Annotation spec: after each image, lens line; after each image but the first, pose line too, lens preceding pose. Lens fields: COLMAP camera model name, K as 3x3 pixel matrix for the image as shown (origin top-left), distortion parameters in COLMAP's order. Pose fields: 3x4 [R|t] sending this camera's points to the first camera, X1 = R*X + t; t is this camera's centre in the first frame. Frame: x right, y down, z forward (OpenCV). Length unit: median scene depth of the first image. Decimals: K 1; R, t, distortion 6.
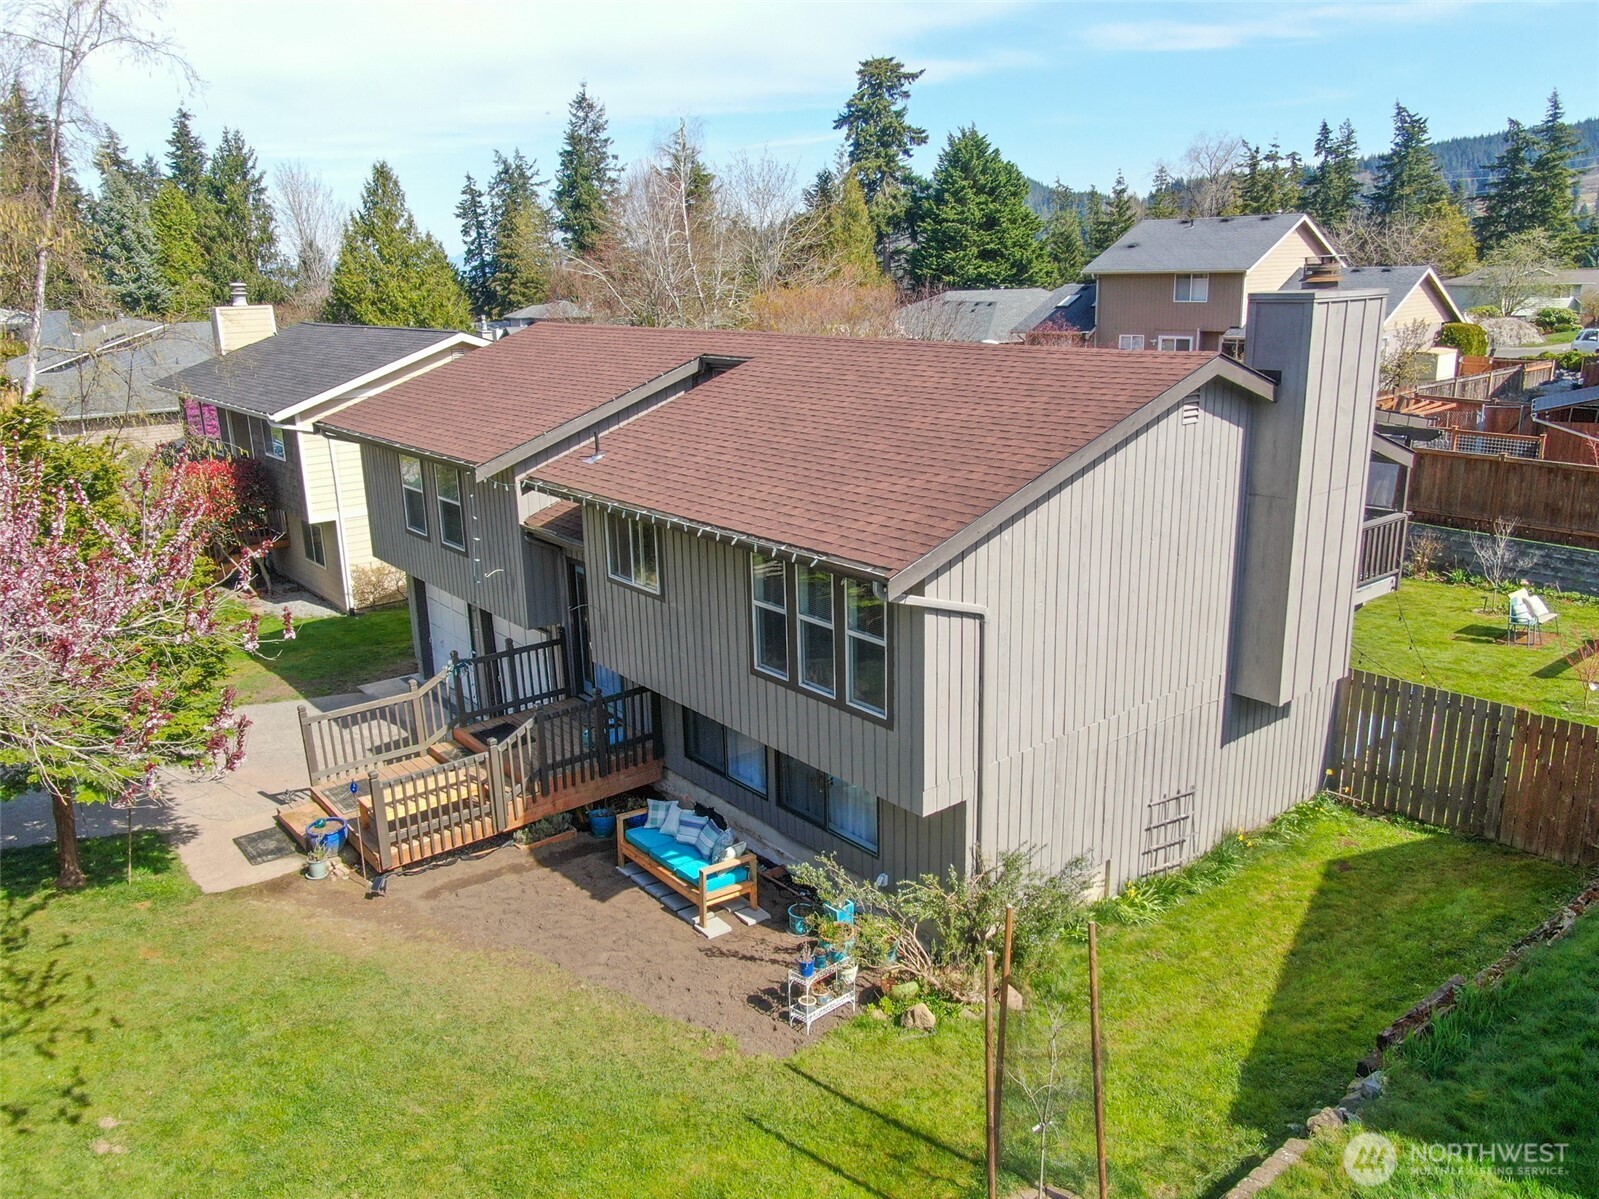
lens RADIAL K [[1180.7, 0, 799.5], [0, 1180.7, 599.5], [0, 0, 1]] dist [-0.072514, 0.068519]
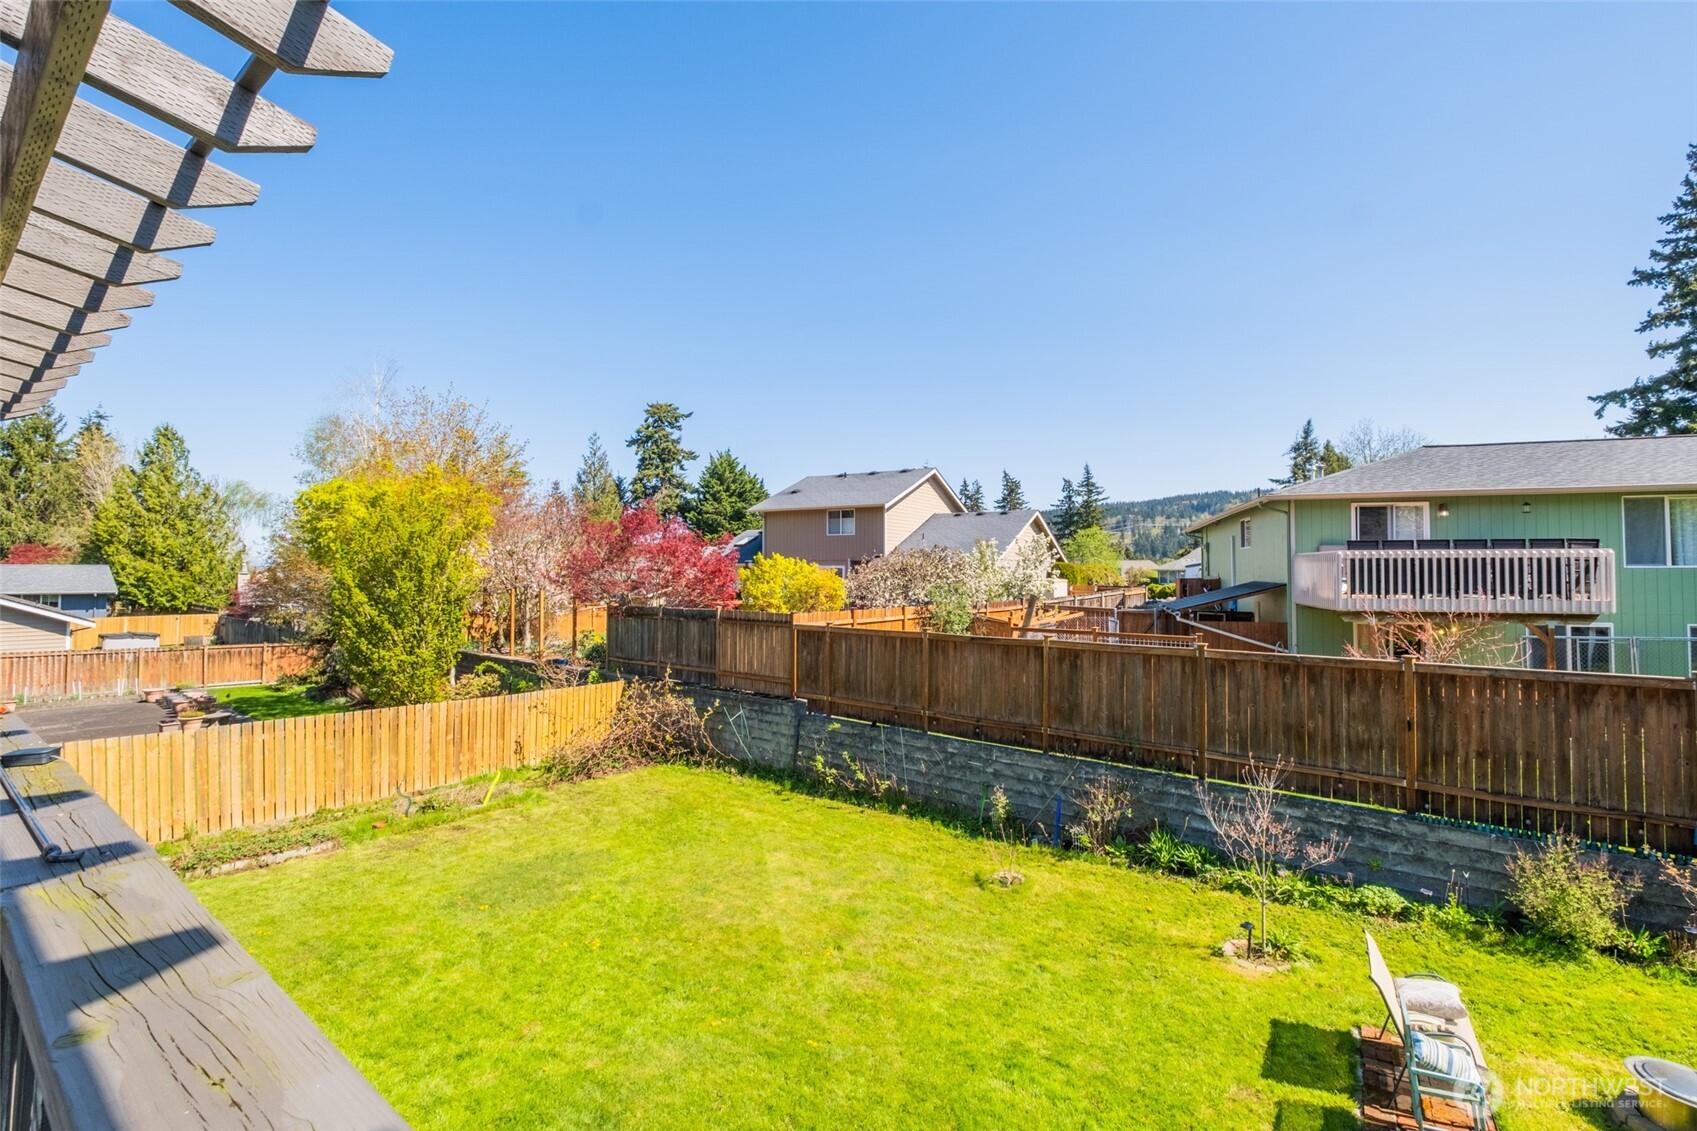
lens RADIAL K [[744.0, 0, 848.5], [0, 744.0, 565.5], [0, 0, 1]] dist [-0.001204, -0.000634]
pose [[0.970440, 0.022021, 0.240334, 0.077684], [0.045972, 0.960727, -0.273660, -0.015774], [-0.236922, 0.276619, 0.931316, 0.157839]]
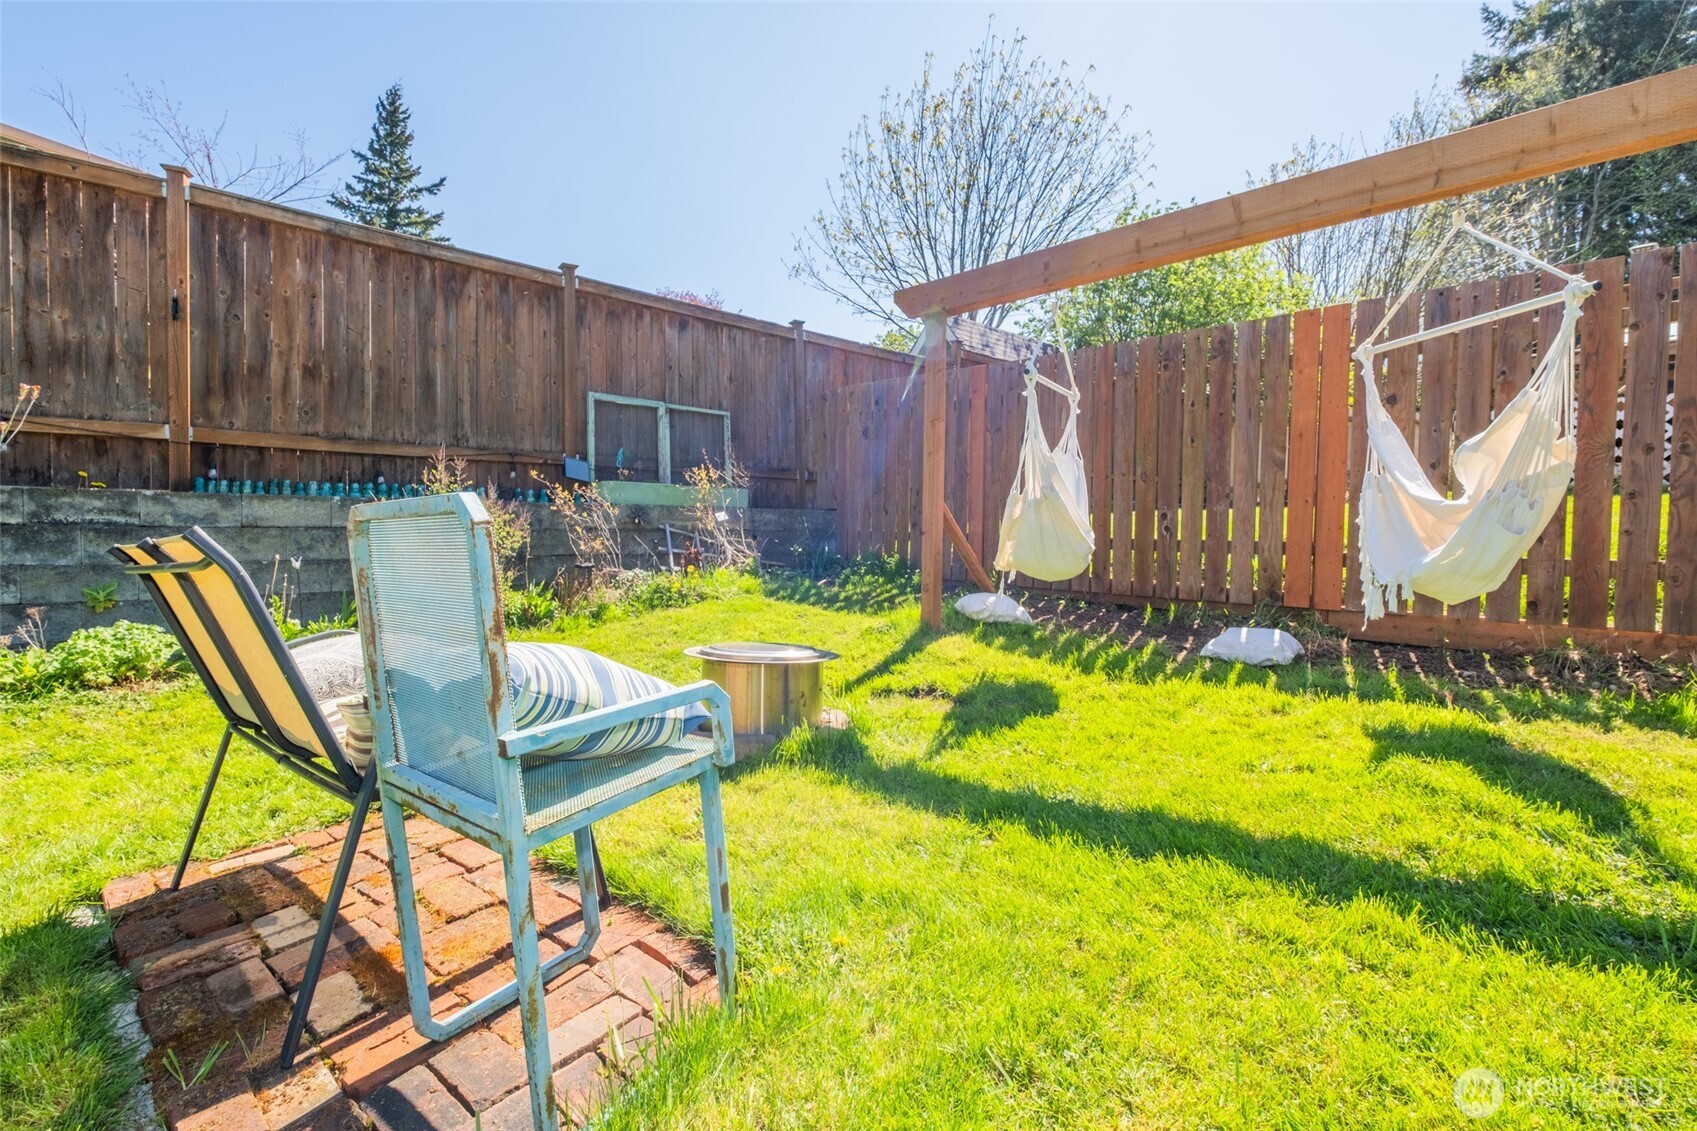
lens RADIAL K [[741.1, 0, 810.5], [0, 741.1, 562.4], [0, 0, 1]] dist [-0.001272, -0.000111]
pose [[-0.089524, -0.010390, 0.995931, 0.114415], [0.250485, 0.967571, 0.032610, 0.001683], [-0.963972, 0.252385, -0.084018, 0.197730]]
